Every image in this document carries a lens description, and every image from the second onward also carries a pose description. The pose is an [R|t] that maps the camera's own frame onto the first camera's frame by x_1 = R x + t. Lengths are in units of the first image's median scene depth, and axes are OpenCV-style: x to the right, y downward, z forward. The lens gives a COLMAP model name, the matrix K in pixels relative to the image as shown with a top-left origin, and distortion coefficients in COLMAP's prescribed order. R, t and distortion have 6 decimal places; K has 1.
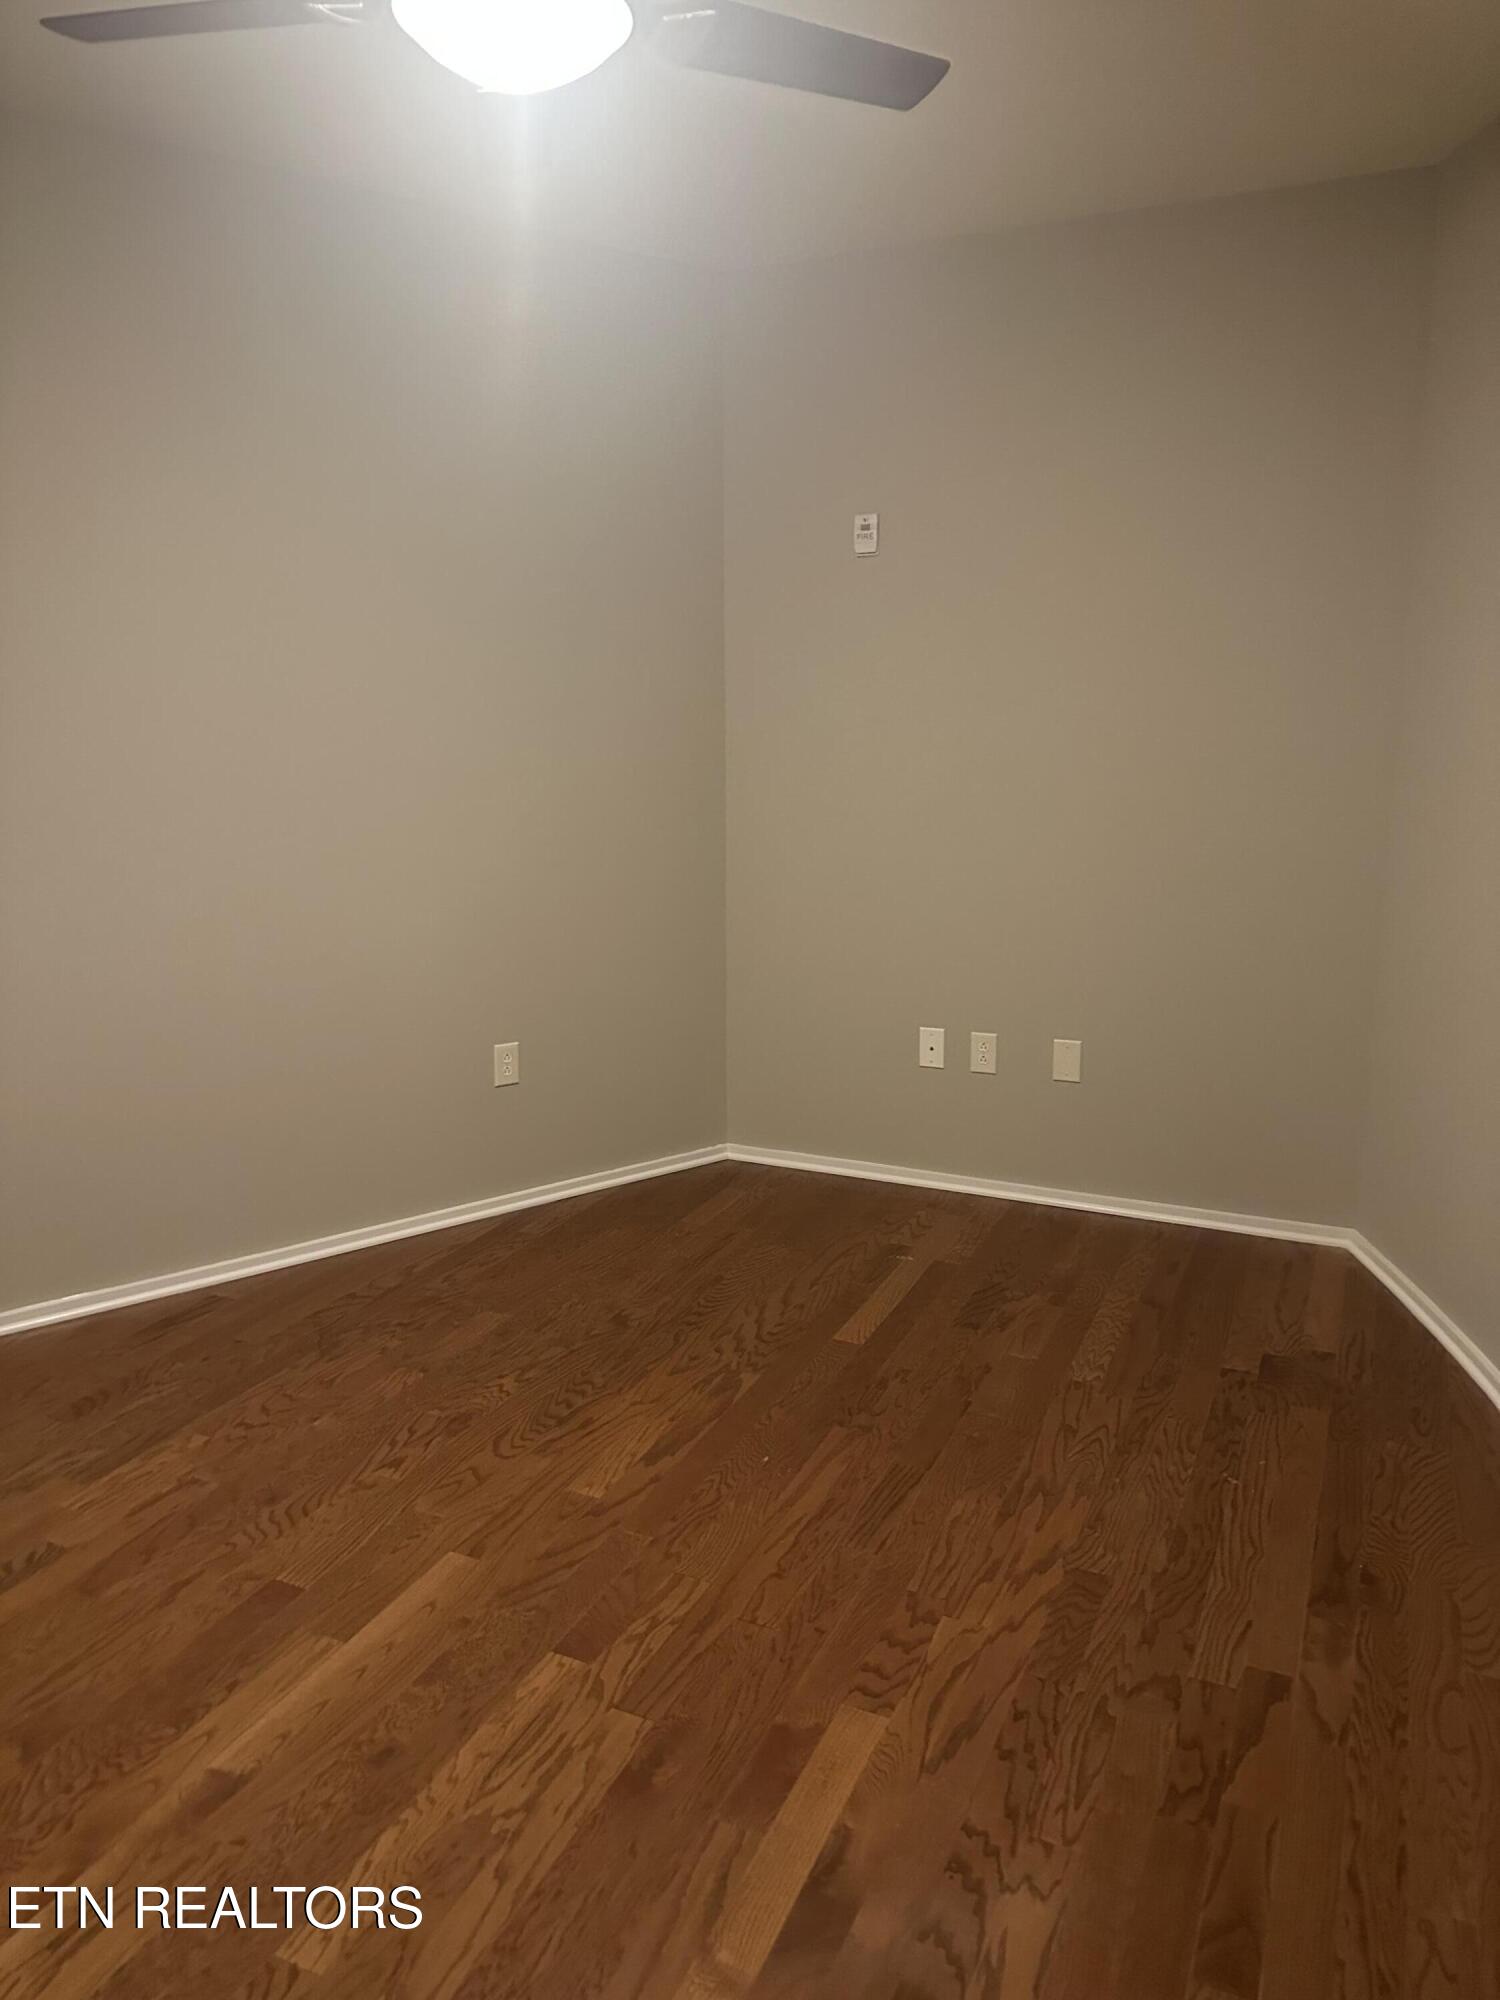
lens RADIAL K [[1404.6, 0, 748.5], [0, 1404.6, 999.4], [0, 0, 1]] dist [0.028217, -0.030808]
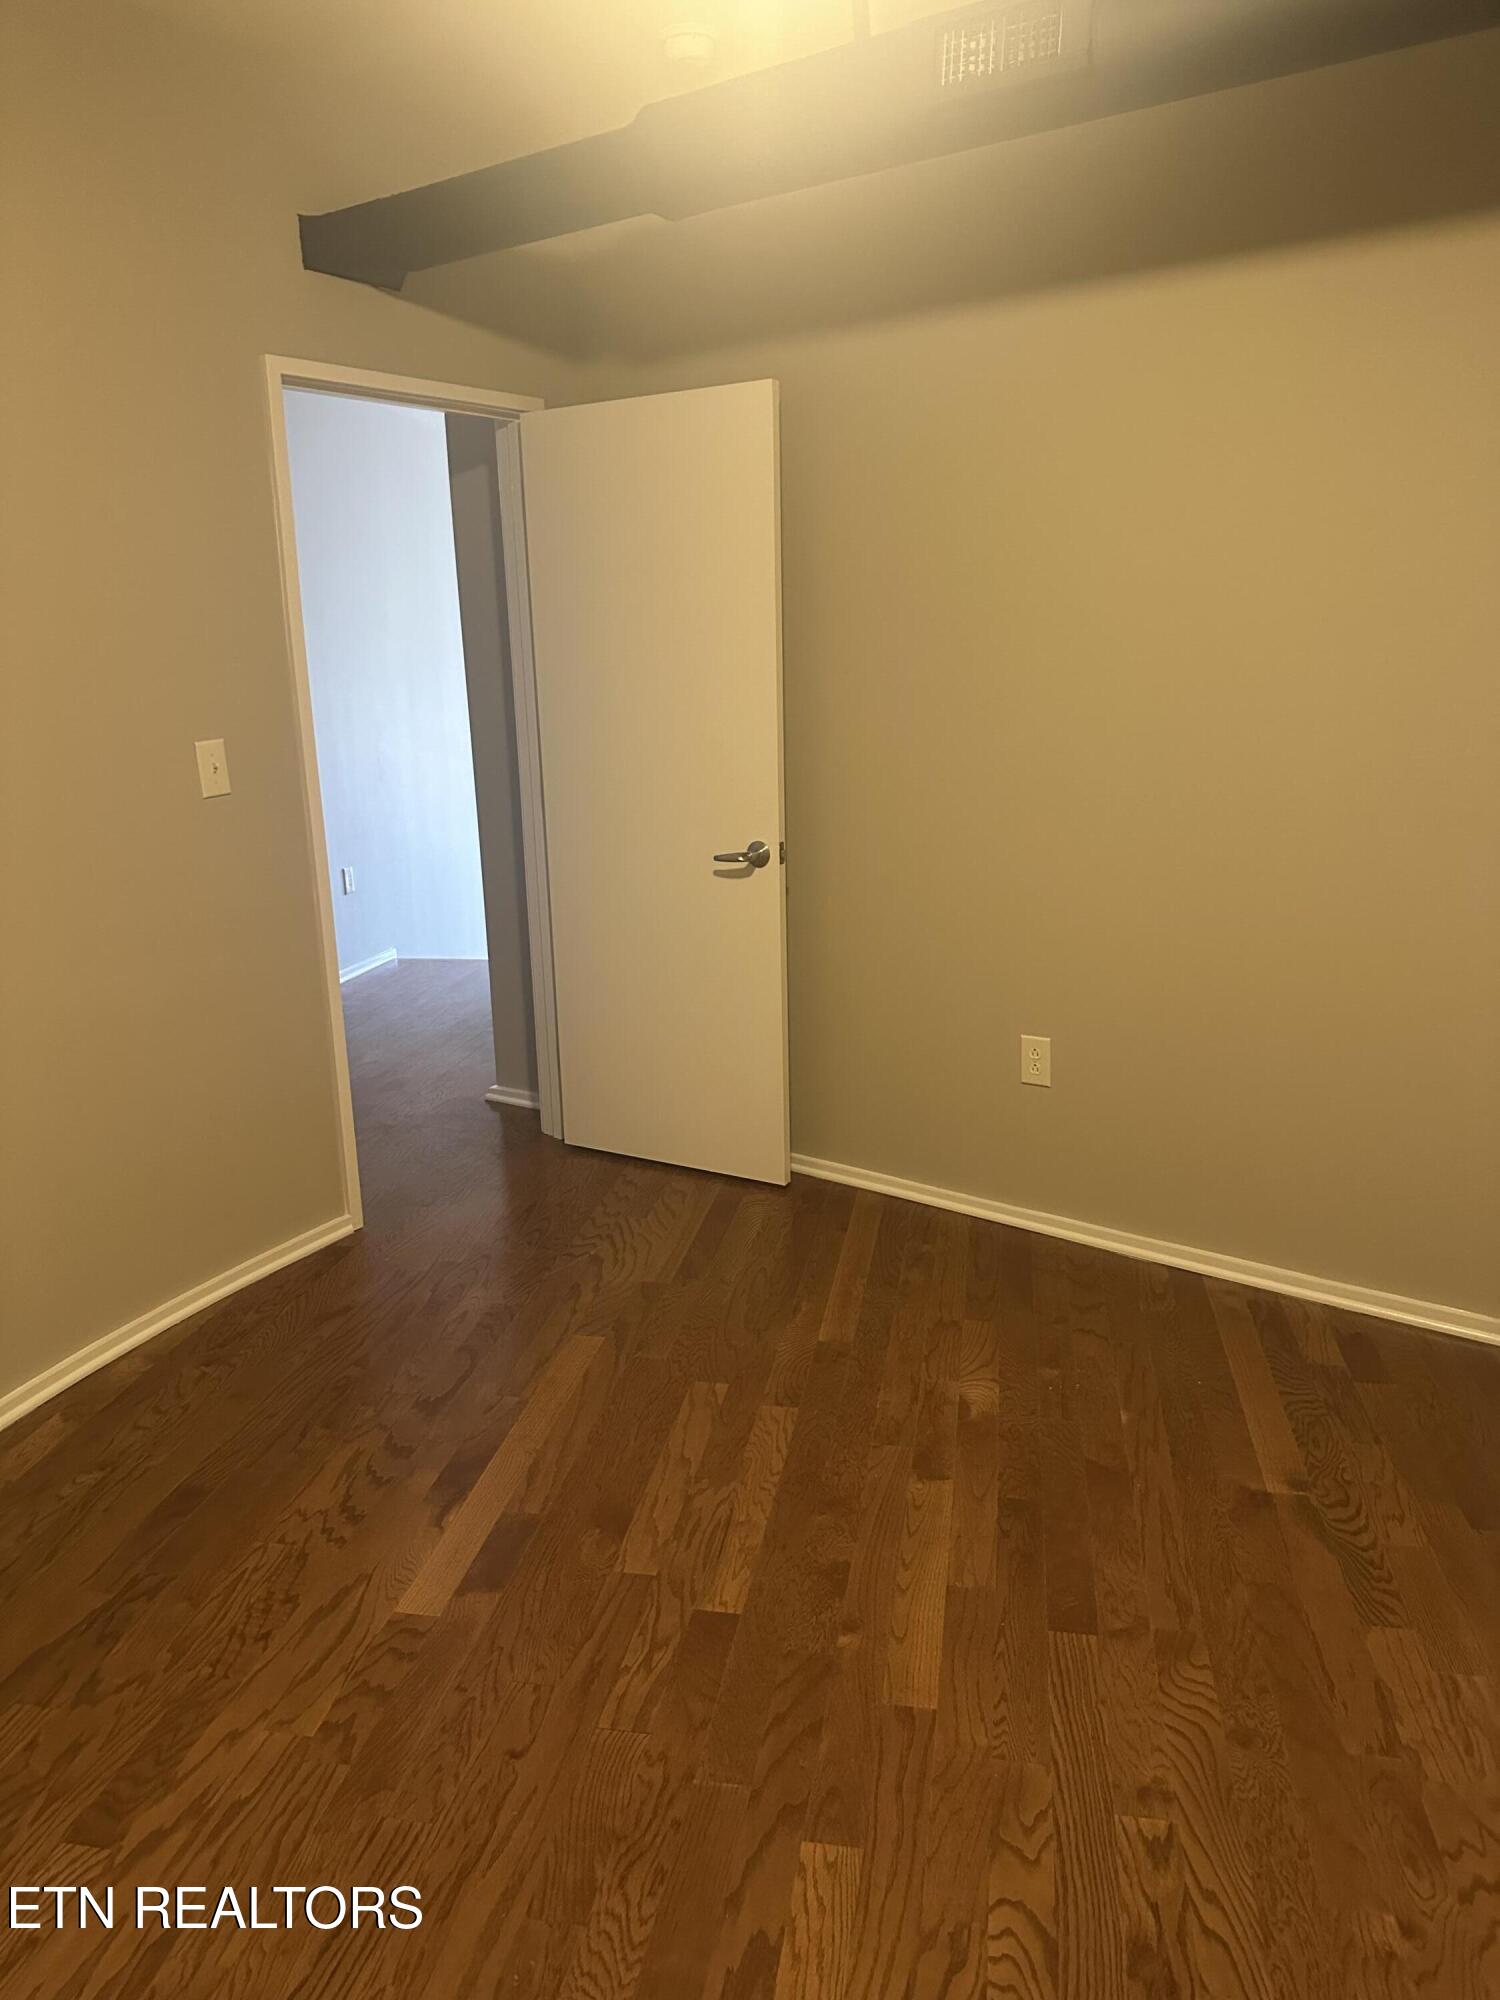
lens RADIAL K [[1404.6, 0, 747.7], [0, 1404.6, 996.5], [0, 0, 1]] dist [0.028217, -0.030808]
pose [[-0.968714, 0.087448, -0.232264, 0.045116], [-0.018884, 0.907181, 0.420316, -0.339796], [0.247462, 0.411552, -0.877147, 1.695744]]
